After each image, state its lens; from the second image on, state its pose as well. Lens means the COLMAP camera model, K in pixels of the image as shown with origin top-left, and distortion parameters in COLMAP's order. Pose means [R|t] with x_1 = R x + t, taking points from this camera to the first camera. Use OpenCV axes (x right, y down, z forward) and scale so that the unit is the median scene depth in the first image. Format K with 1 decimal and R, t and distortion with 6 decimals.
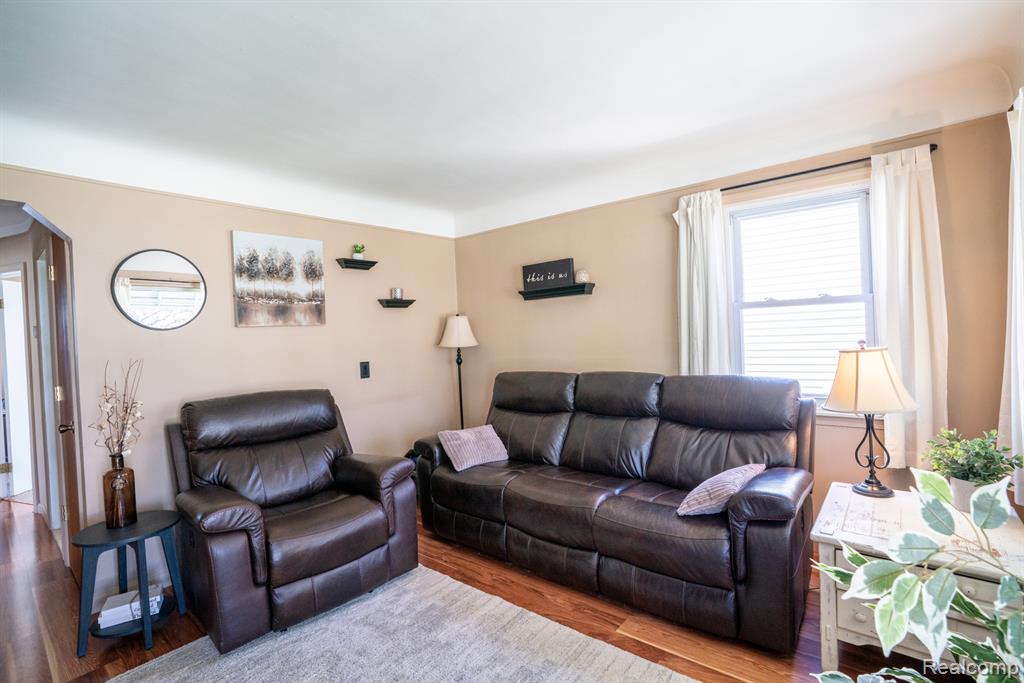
lens RADIAL K [[477.9, 0, 512.0], [0, 477.9, 341.5], [0, 0, 1]] dist [-0.001607, -0.000192]
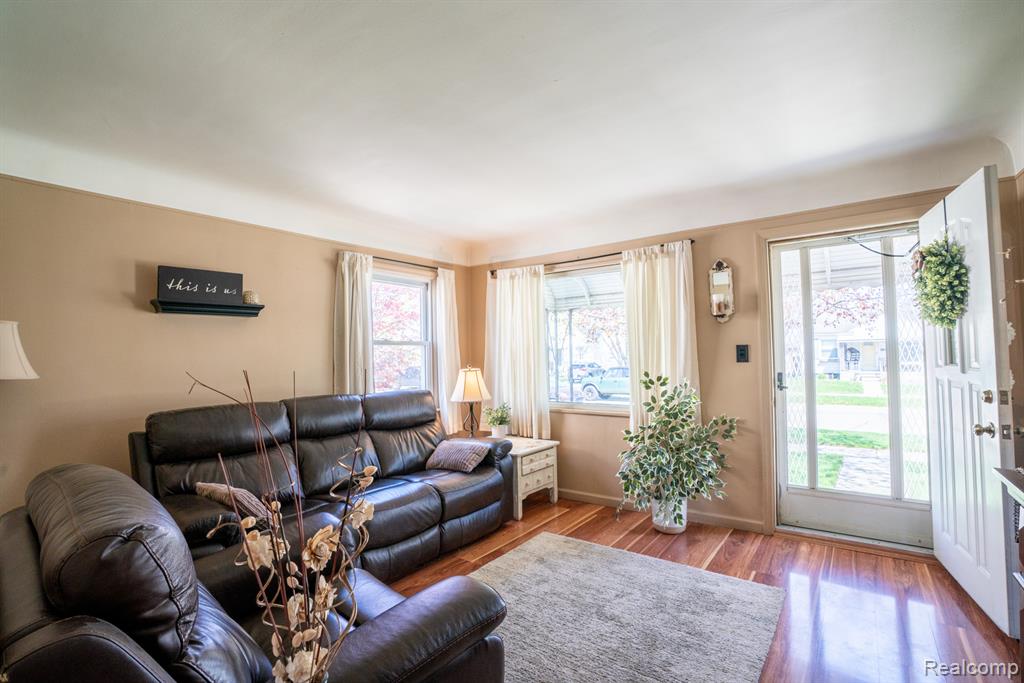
lens RADIAL K [[477.9, 0, 512.0], [0, 477.9, 341.5], [0, 0, 1]] dist [-0.001607, -0.000192]
pose [[-0.042763, 0.065604, 0.996929, -0.886120], [0.028999, 0.997503, -0.064398, 0.022529], [-0.998664, 0.026156, -0.044559, 0.637930]]
